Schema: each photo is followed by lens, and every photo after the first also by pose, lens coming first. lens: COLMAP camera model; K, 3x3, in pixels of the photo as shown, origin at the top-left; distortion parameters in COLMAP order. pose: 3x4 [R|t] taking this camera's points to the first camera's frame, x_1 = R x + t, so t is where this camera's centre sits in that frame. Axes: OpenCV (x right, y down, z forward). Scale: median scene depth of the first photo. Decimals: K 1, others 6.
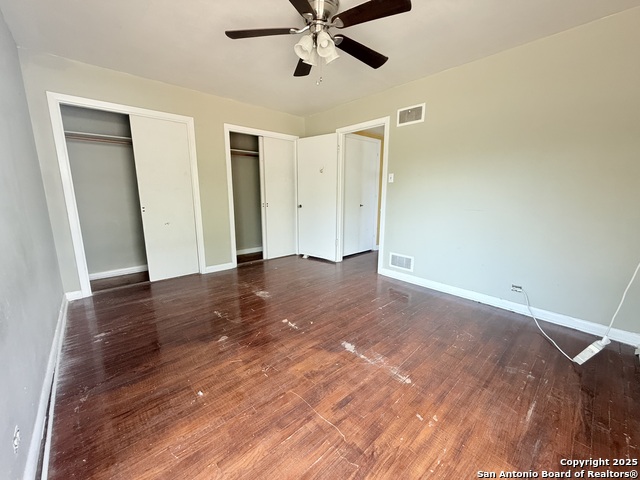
lens RADIAL K [[258.2, 0, 319.1], [0, 258.2, 239.3], [0, 0, 1]] dist [-0.000499, 0.000014]
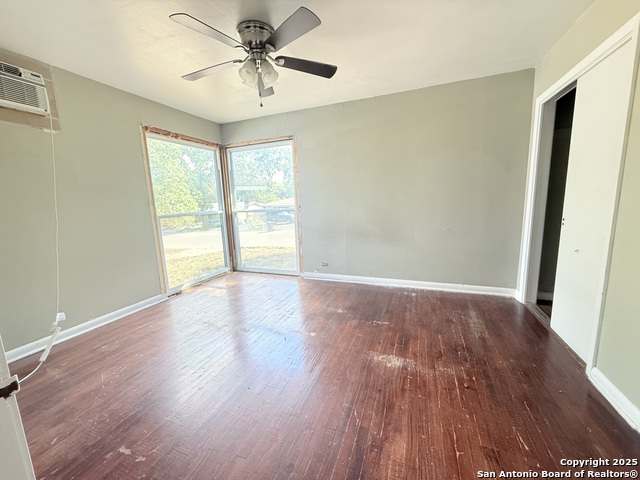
lens RADIAL K [[258.2, 0, 315.3], [0, 258.2, 239.5], [0, 0, 1]] dist [-0.000499, 0.000014]
pose [[-0.897721, 0.098472, -0.429419, 0.273689], [-0.046571, 0.948030, 0.314755, -0.370348], [0.438097, 0.302561, -0.846480, 1.898612]]
